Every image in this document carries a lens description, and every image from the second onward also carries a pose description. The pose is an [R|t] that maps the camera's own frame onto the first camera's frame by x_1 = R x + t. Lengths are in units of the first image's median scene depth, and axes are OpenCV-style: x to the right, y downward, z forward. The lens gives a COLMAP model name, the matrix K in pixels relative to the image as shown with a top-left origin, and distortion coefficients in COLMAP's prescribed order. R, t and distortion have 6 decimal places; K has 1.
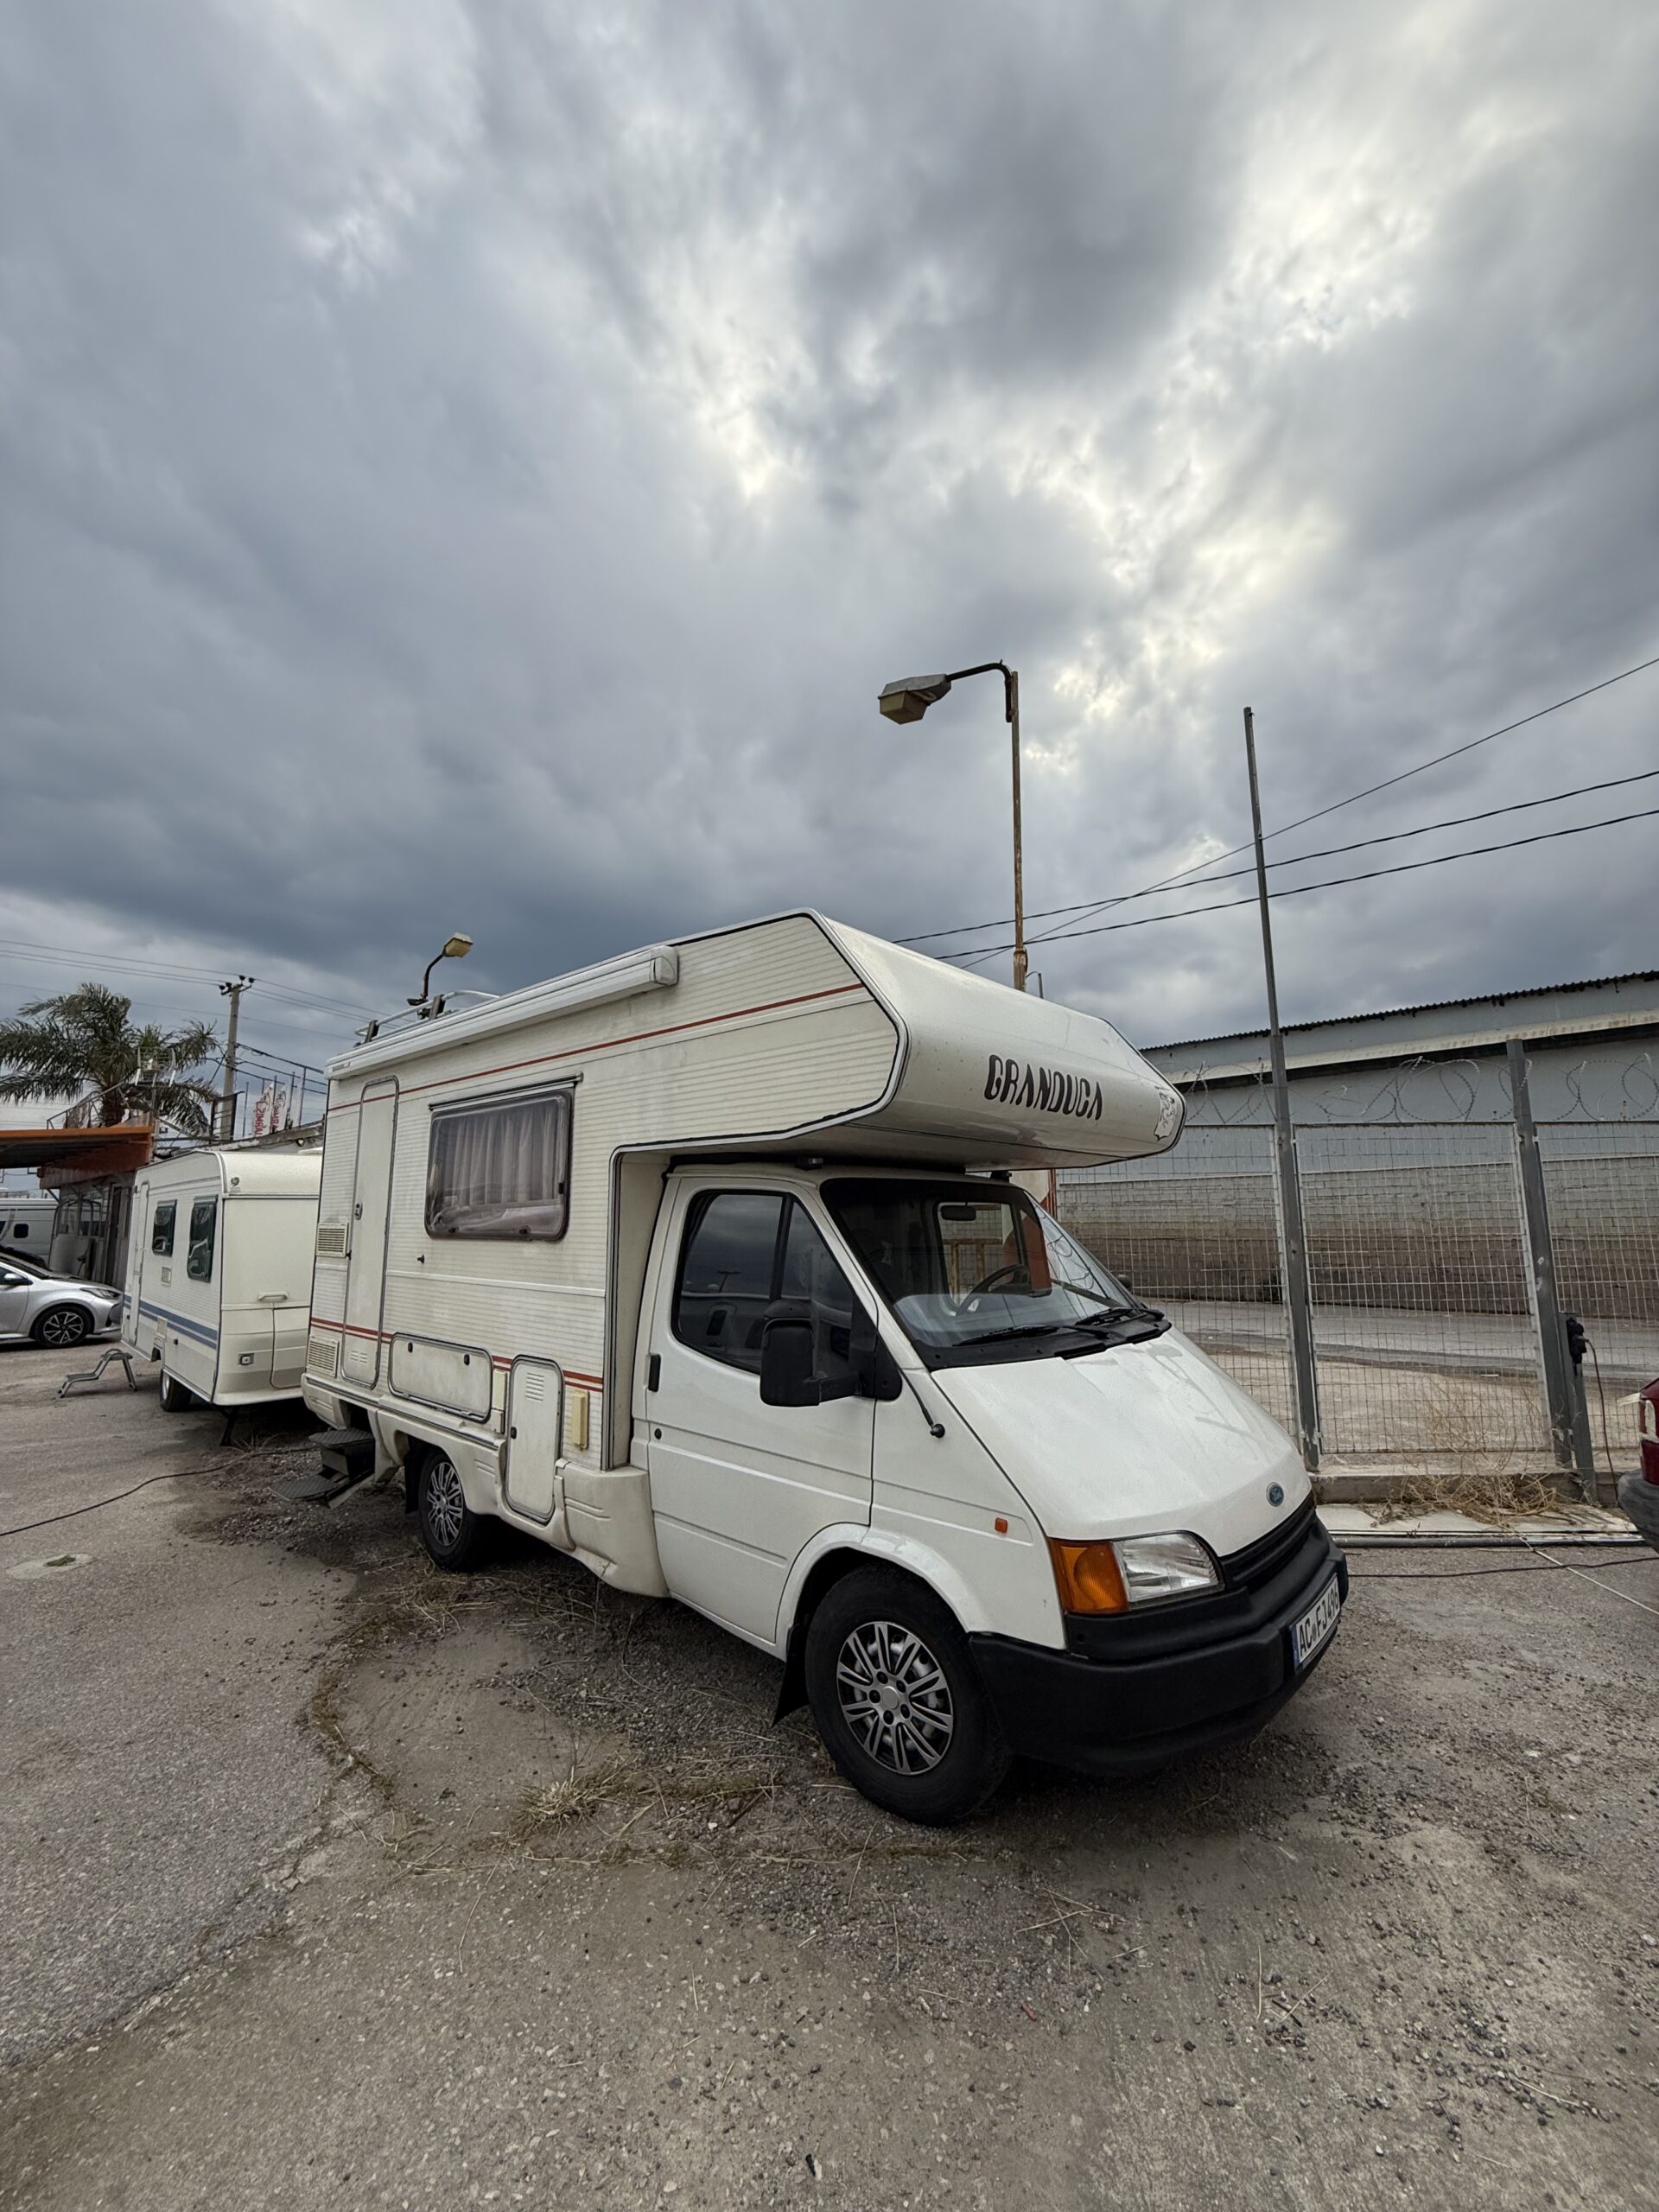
lens RADIAL K [[880.7, 0, 825.2], [0, 880.7, 1092.0], [0, 0, 1]] dist [-0.001182, 0.000249]
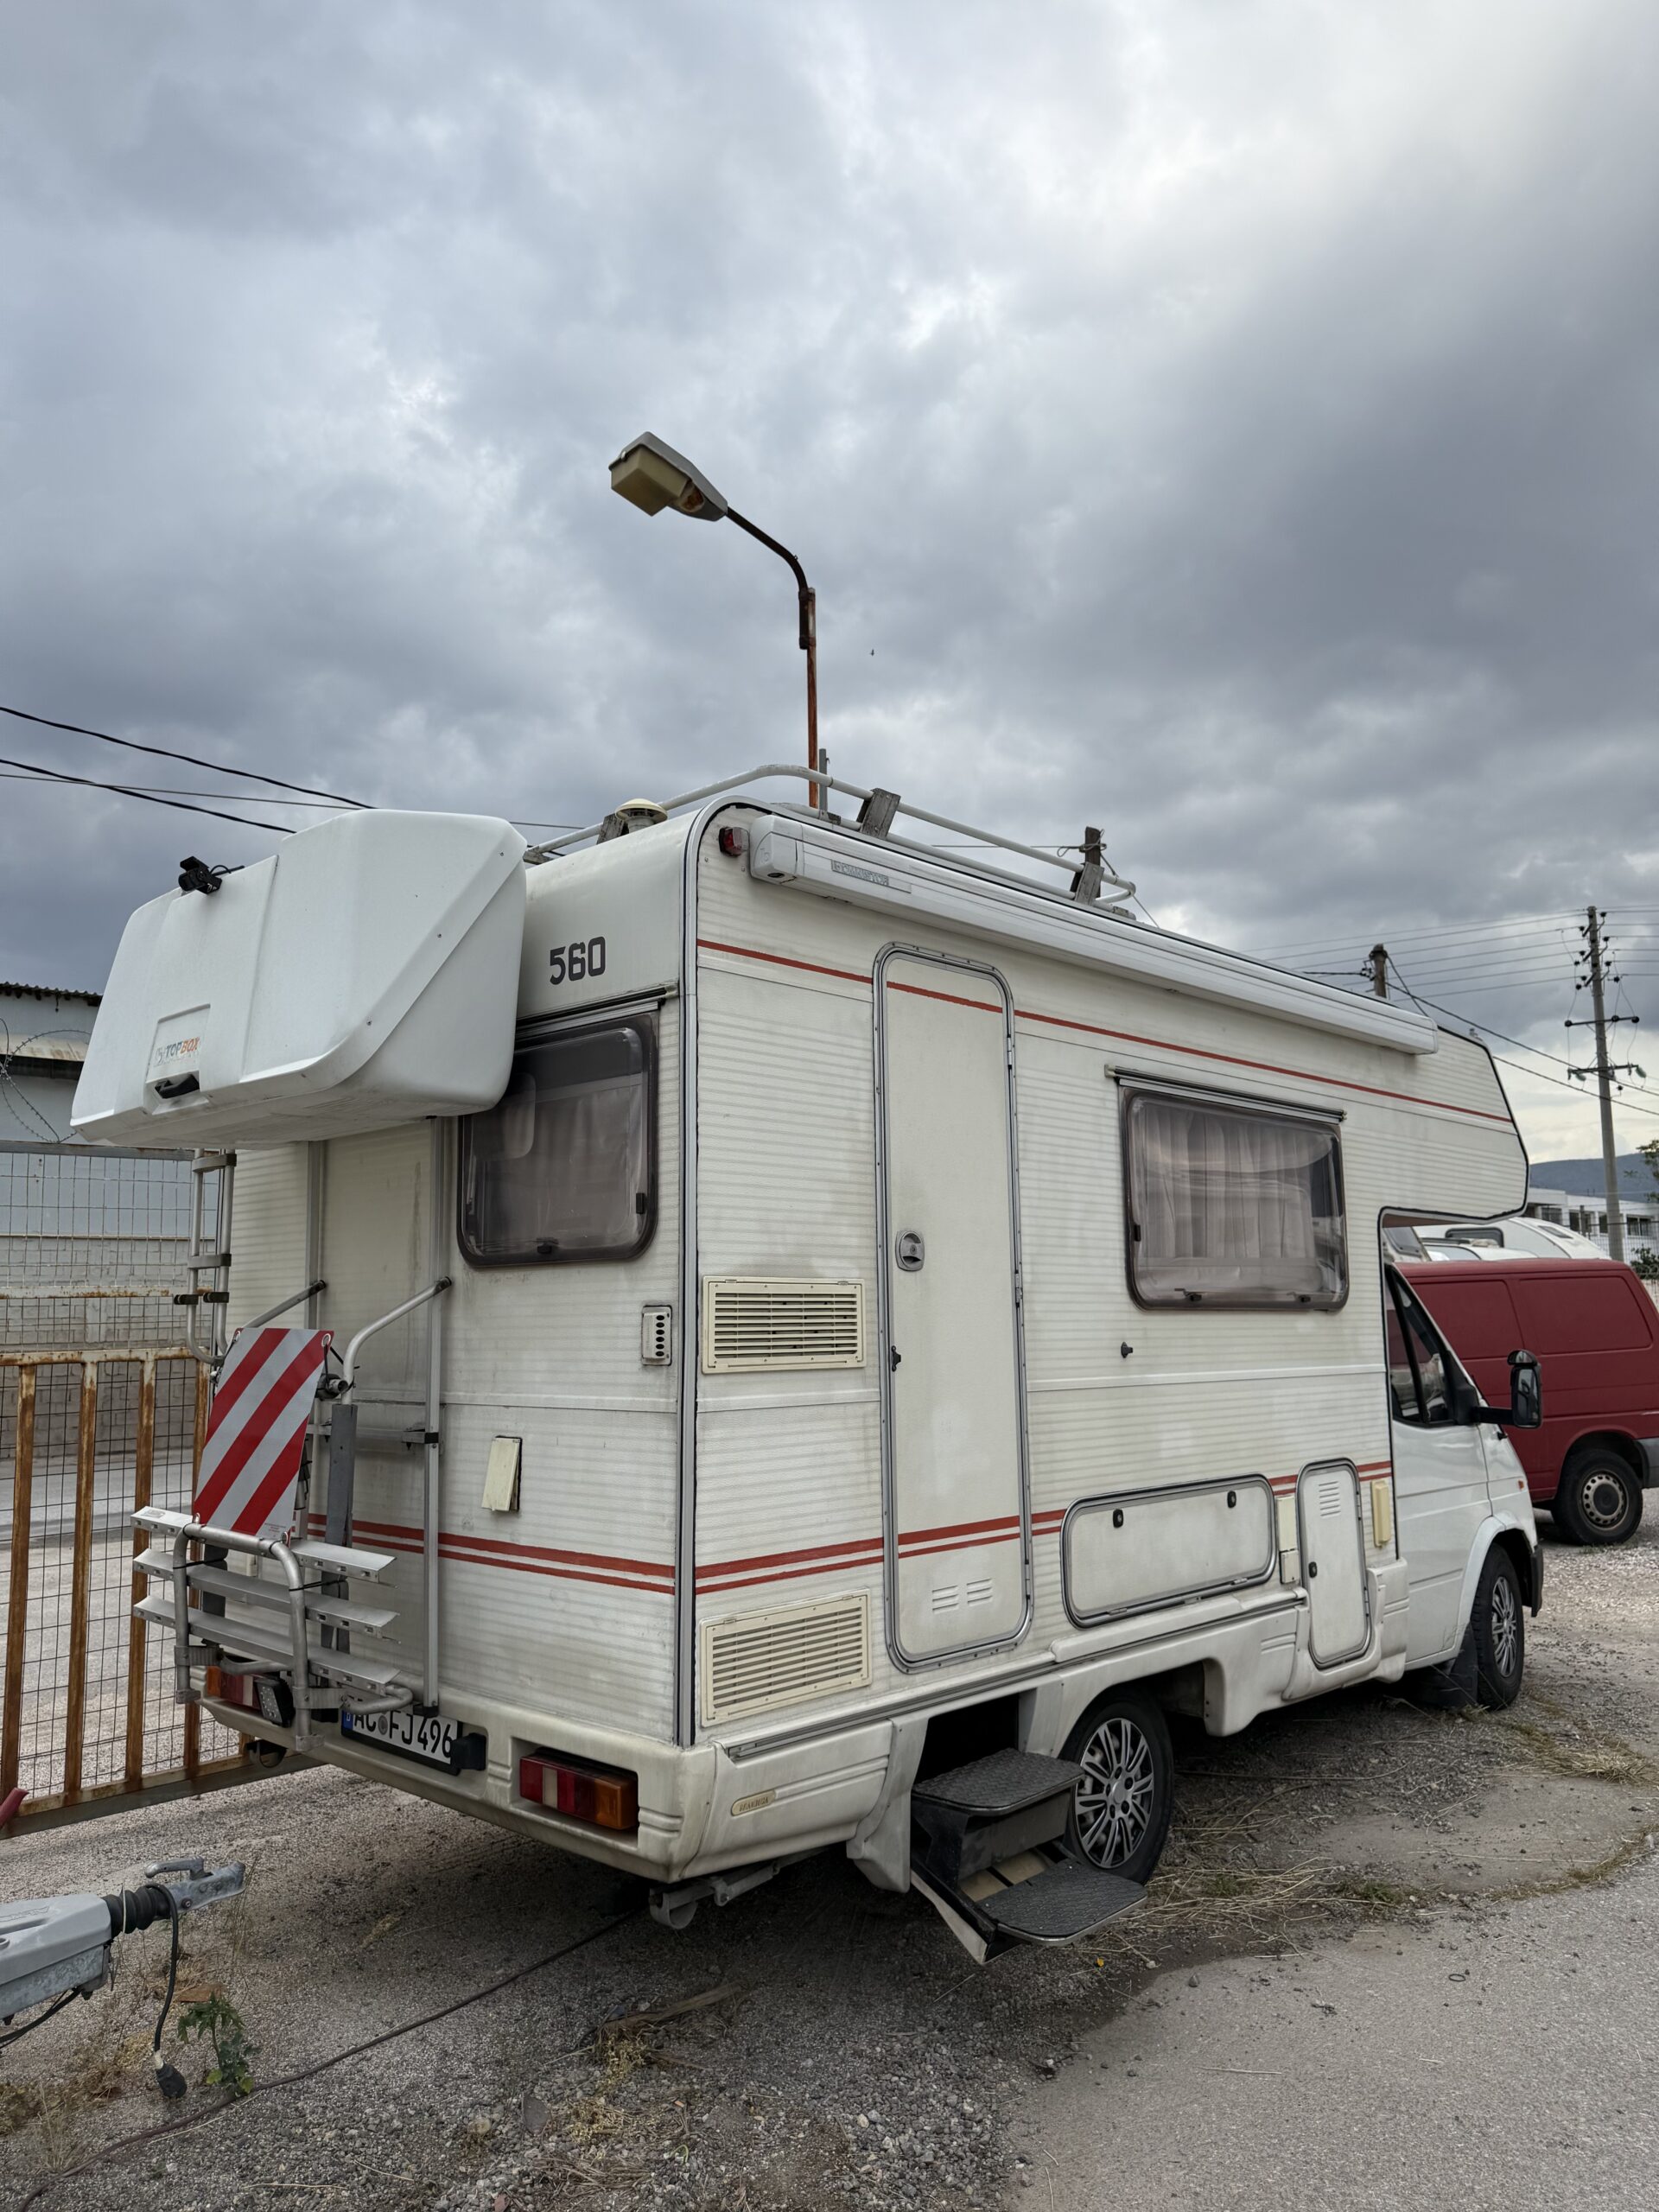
lens RADIAL K [[1533.0, 0, 829.5], [0, 1533.0, 1106.0], [0, 0, 1]] dist [0.151794, -0.257737]
pose [[0.023739, 0.137032, 0.990282, -1.937754], [-0.136955, 0.981668, -0.132557, 0.262307], [-0.990293, -0.132478, 0.042071, 1.573840]]
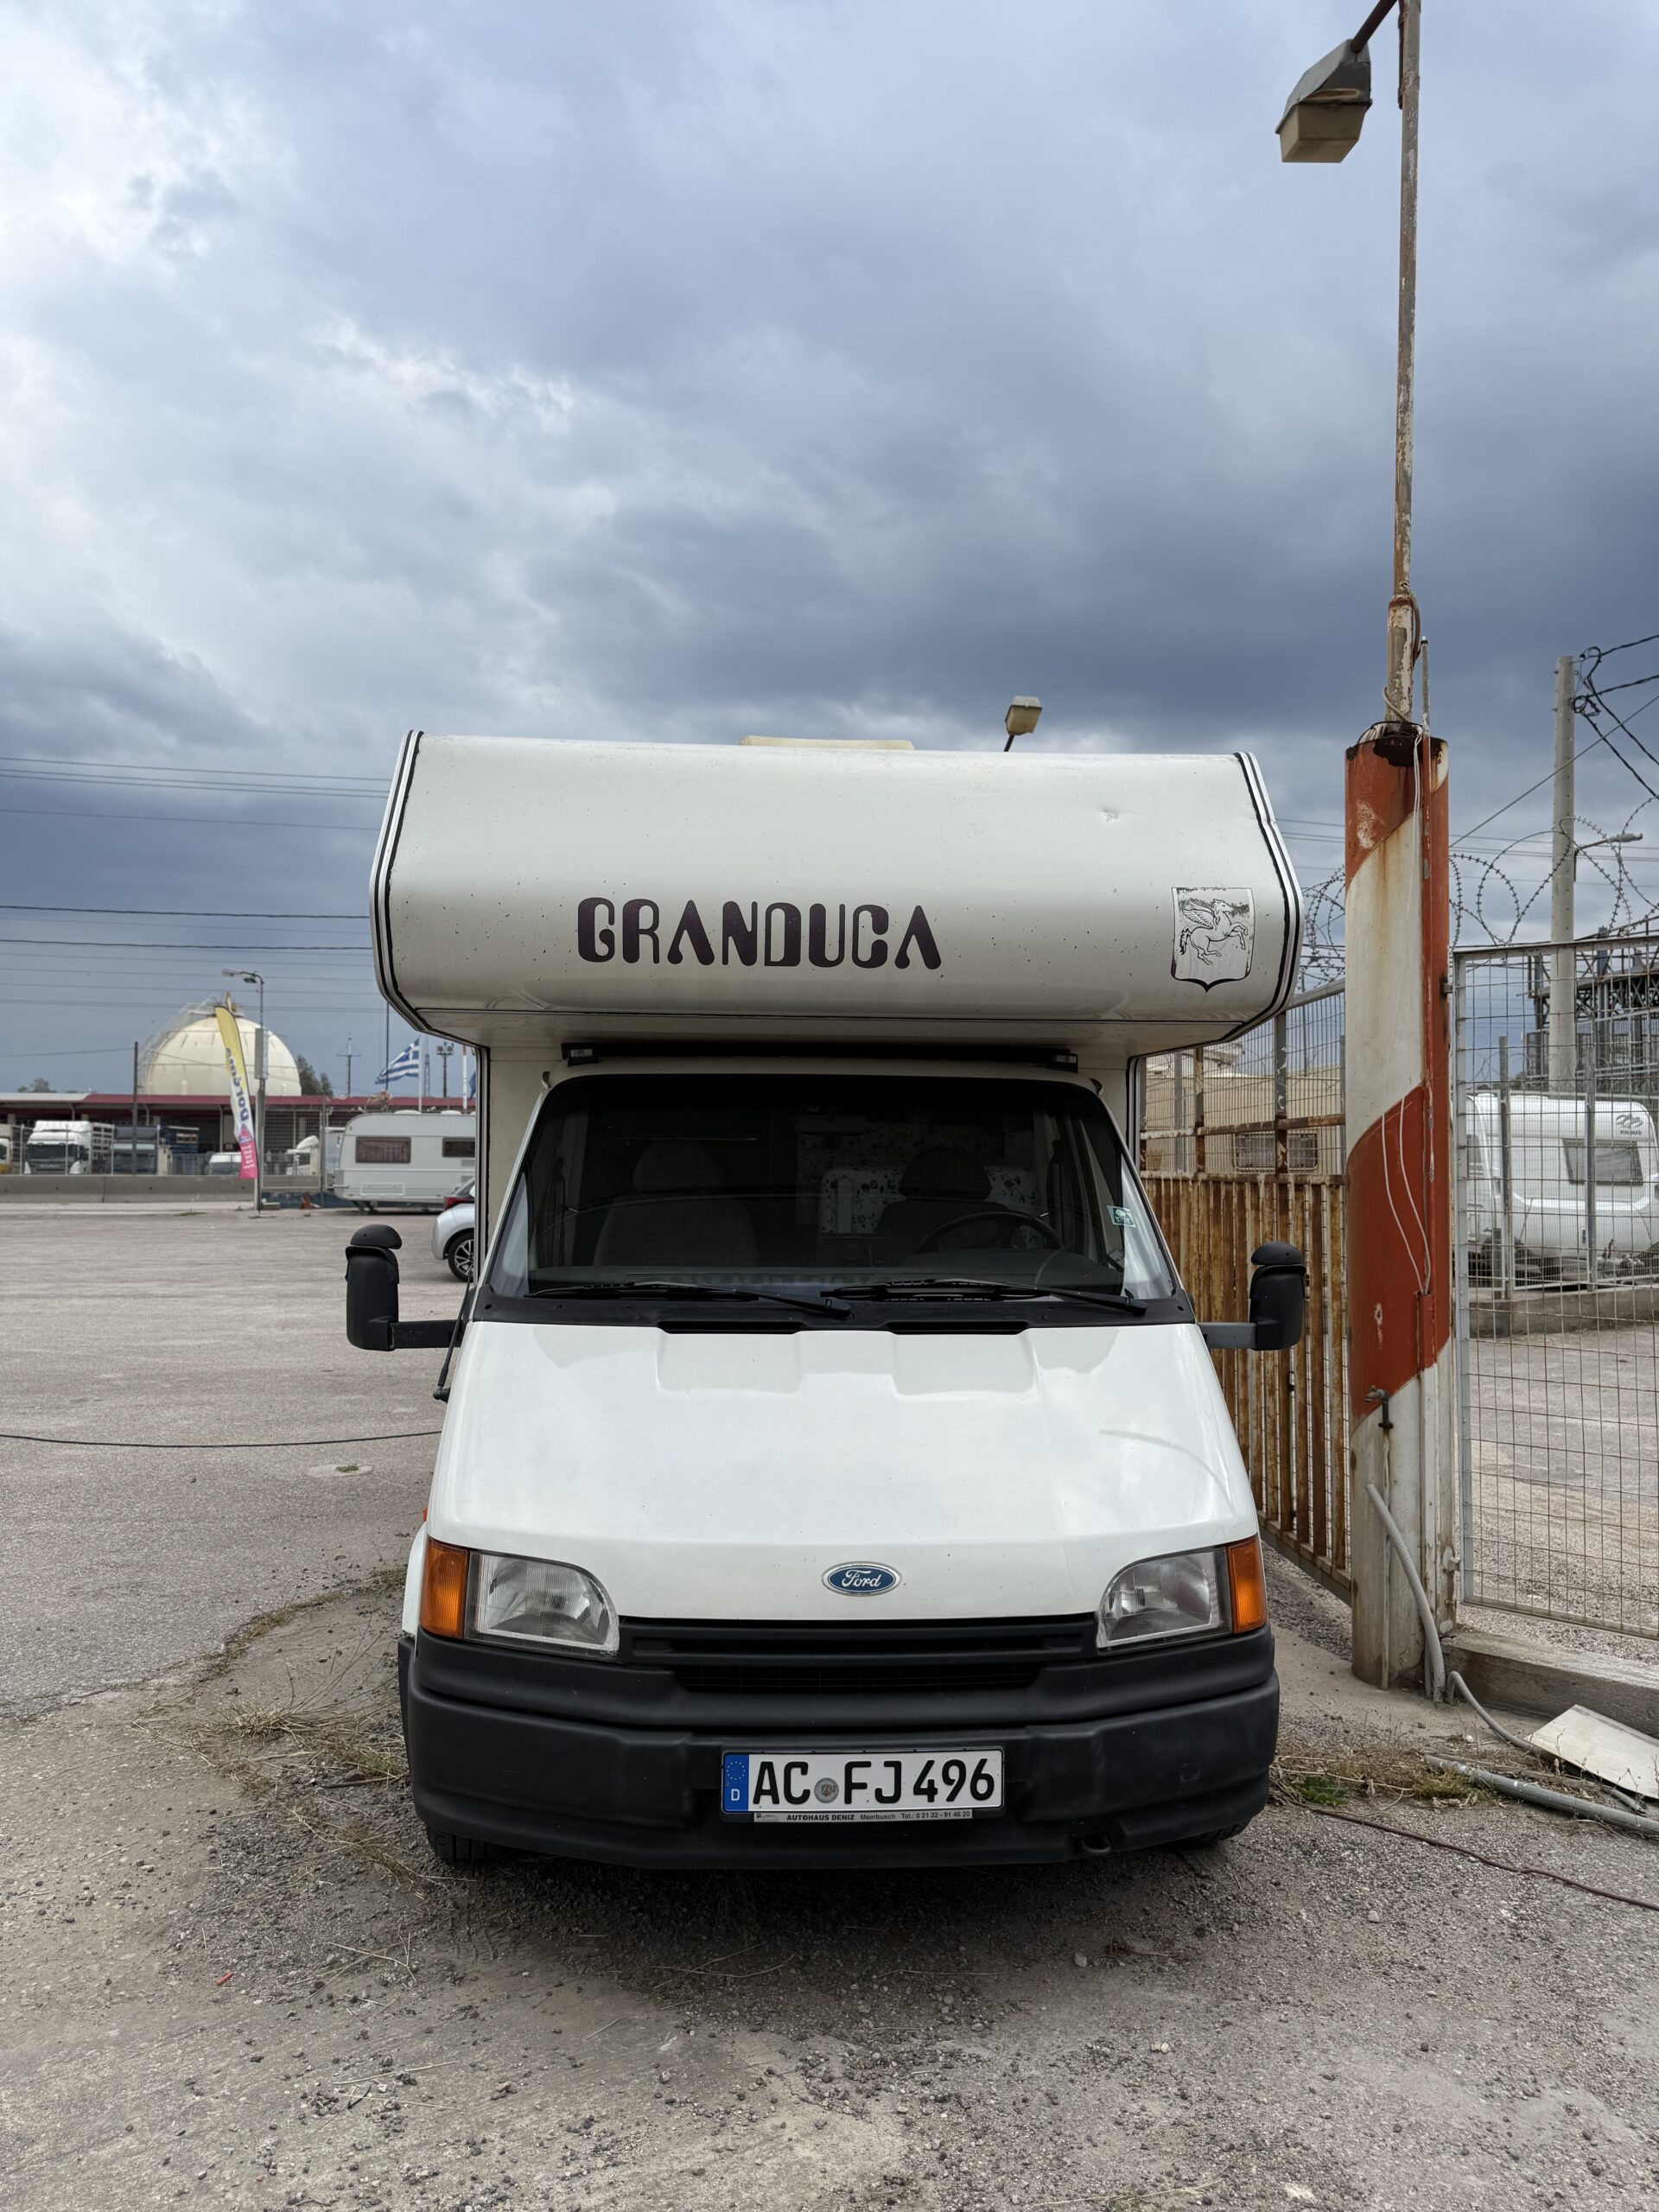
lens RADIAL K [[1558.1, 0, 821.2], [0, 1558.1, 1067.6], [0, 0, 1]] dist [0.041861, -0.042106]
pose [[0.715253, -0.024496, -0.698436, 1.038196], [0.093100, 0.993818, 0.060486, 0.029680], [0.692637, -0.108287, 0.713112, 0.200312]]
